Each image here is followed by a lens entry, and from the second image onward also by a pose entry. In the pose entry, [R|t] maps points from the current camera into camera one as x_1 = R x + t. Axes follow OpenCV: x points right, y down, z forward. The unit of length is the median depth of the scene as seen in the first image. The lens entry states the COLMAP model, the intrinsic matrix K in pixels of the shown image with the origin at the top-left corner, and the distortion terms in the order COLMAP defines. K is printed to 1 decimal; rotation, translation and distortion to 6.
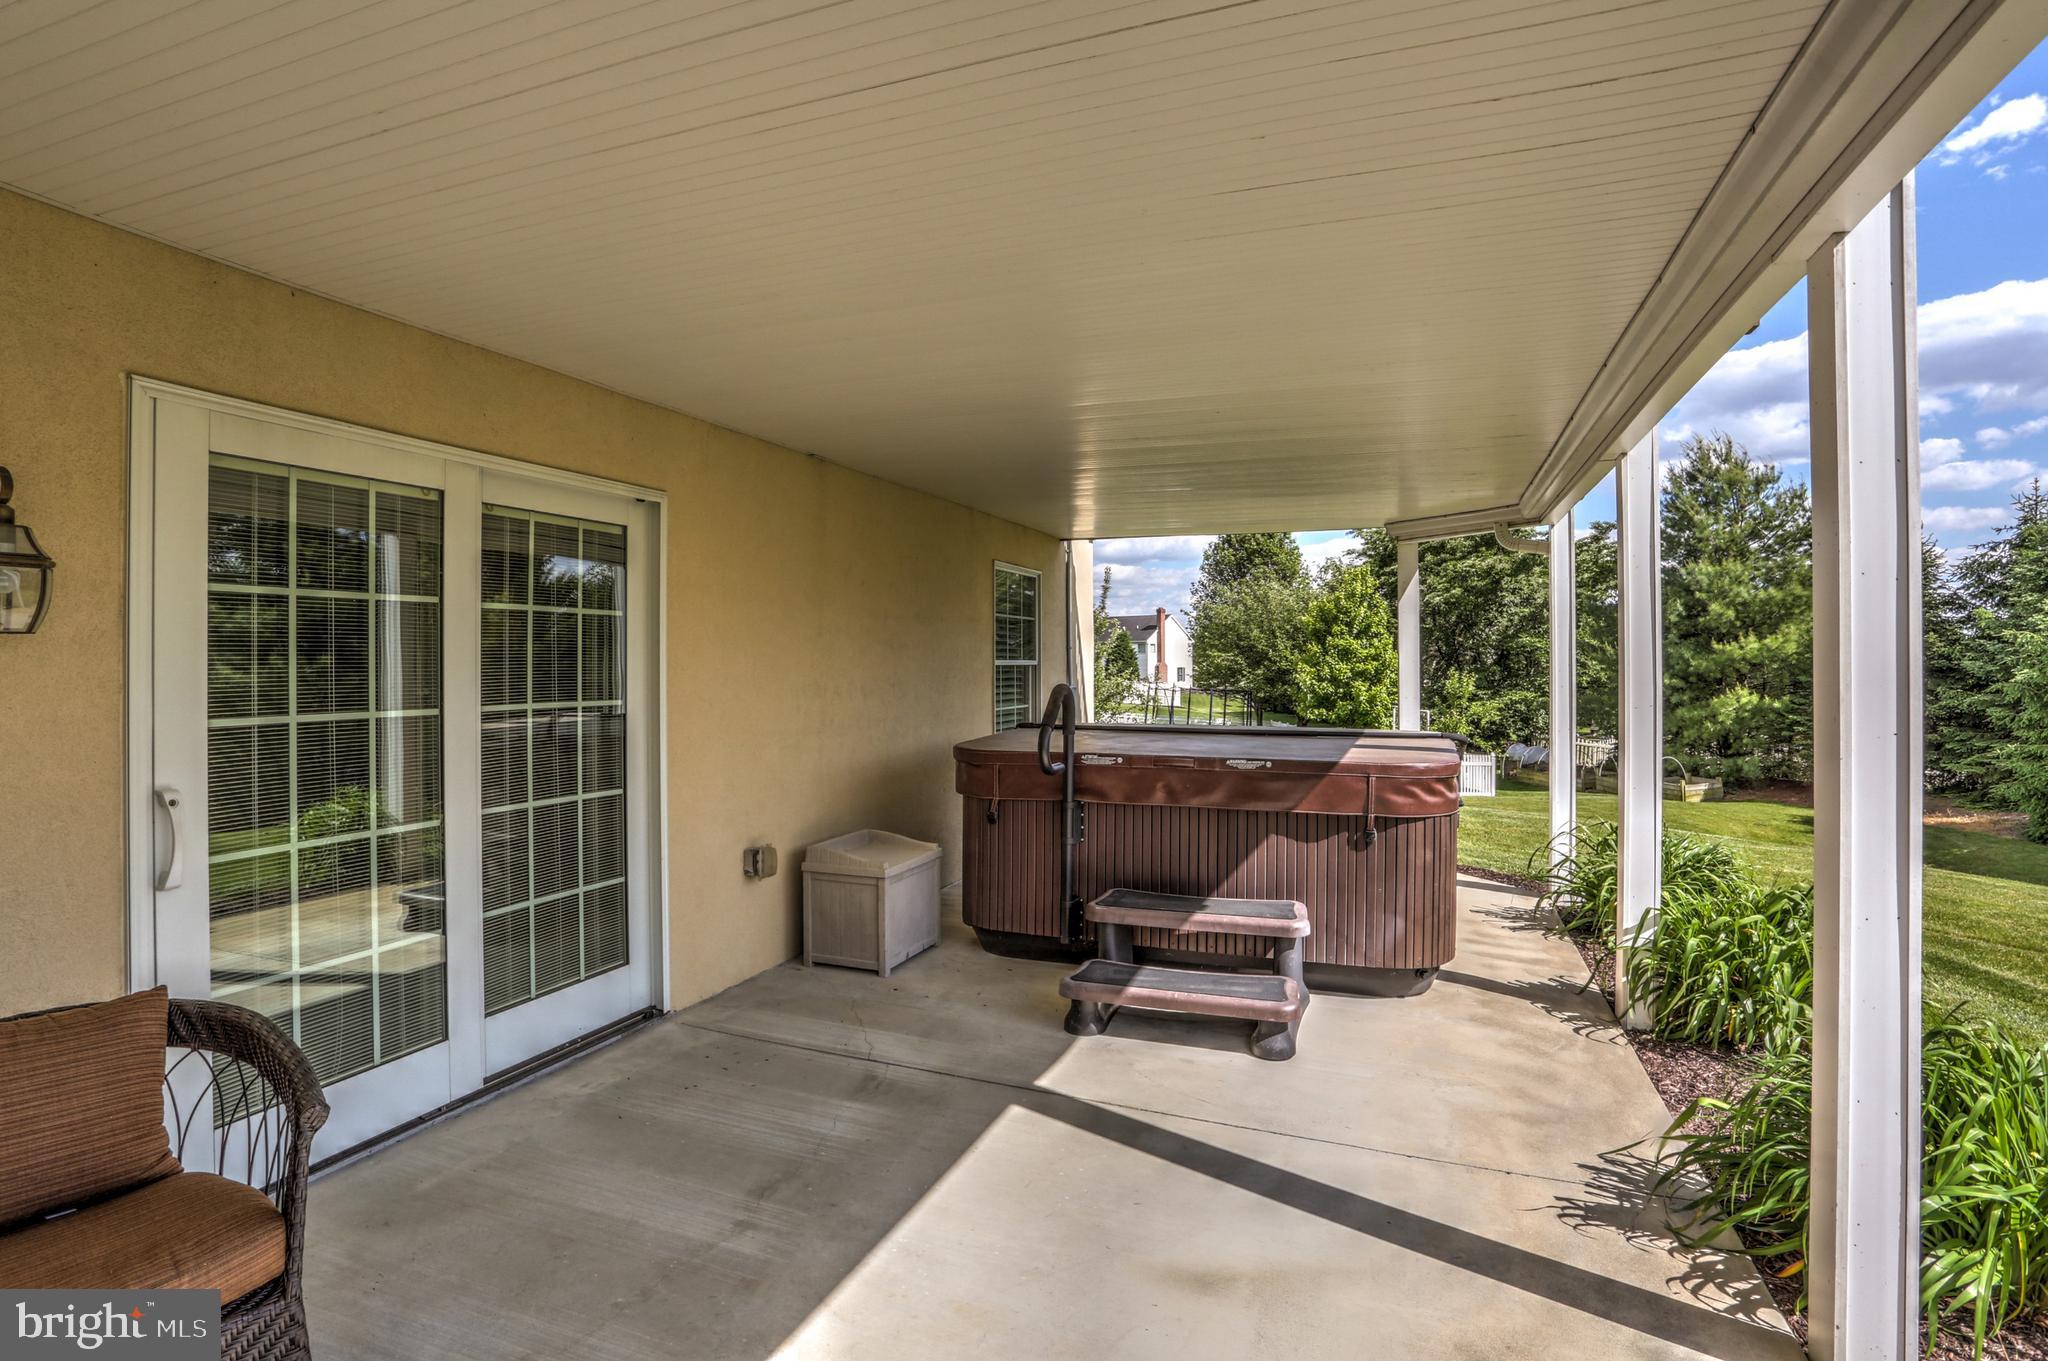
lens RADIAL K [[1001.5, 0, 1024.6], [0, 1001.5, 656.9], [0, 0, 1]] dist [-0.082700, 0.040899]
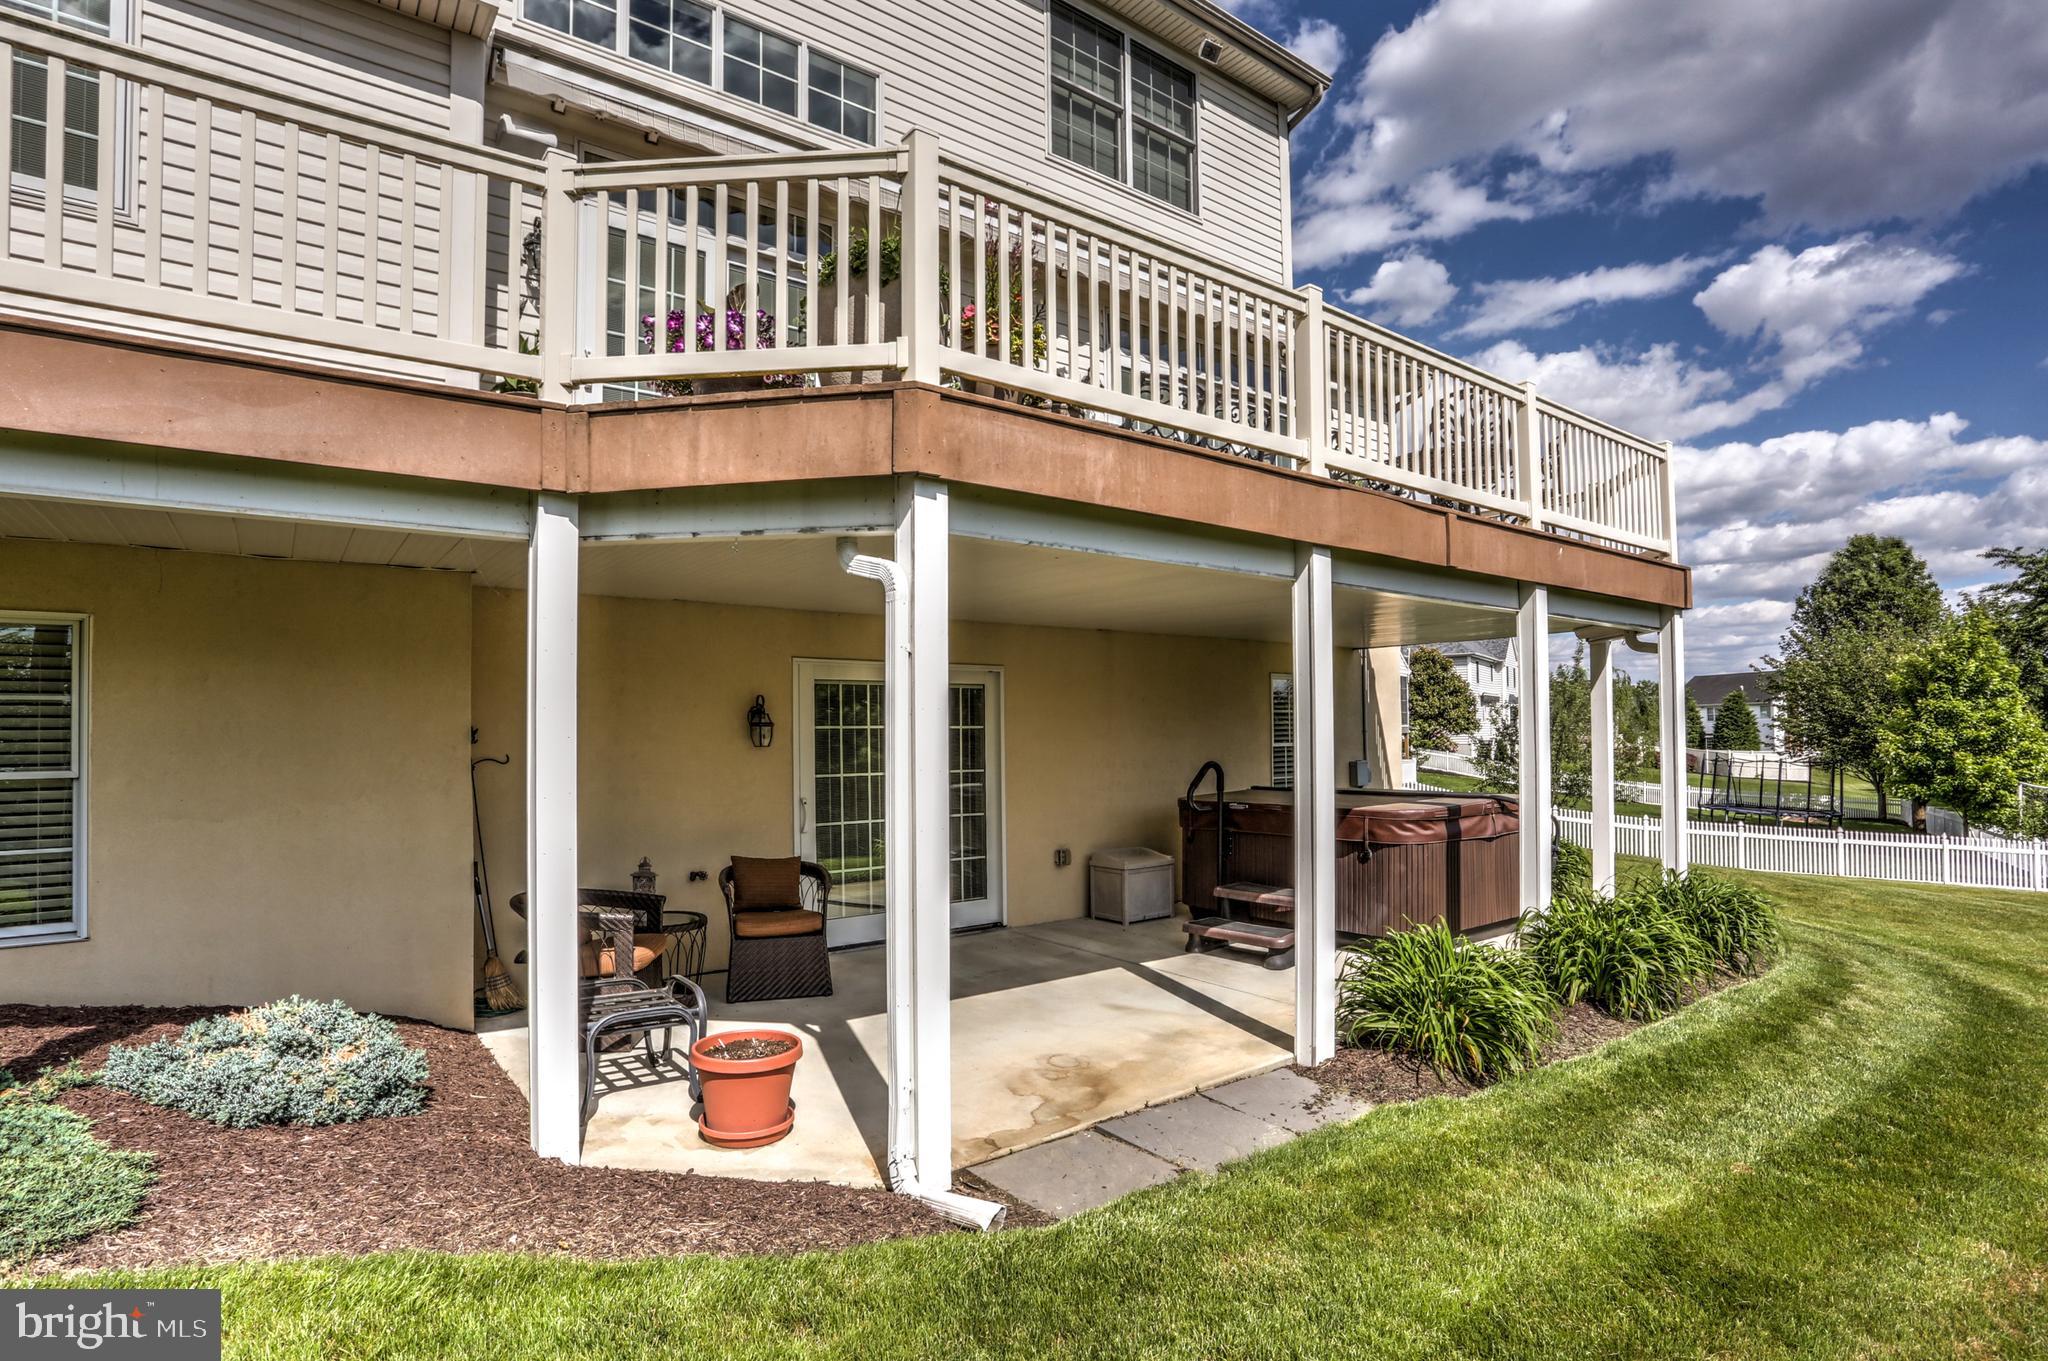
lens RADIAL K [[1021.0, 0, 1007.6], [0, 1021.0, 680.7], [0, 0, 1]] dist [-0.047749, 0.000340]
pose [[0.840118, -0.041419, -0.540821, 0.672693], [0.015739, 0.998522, -0.052022, -0.024495], [0.542176, 0.035193, 0.839528, -0.649228]]
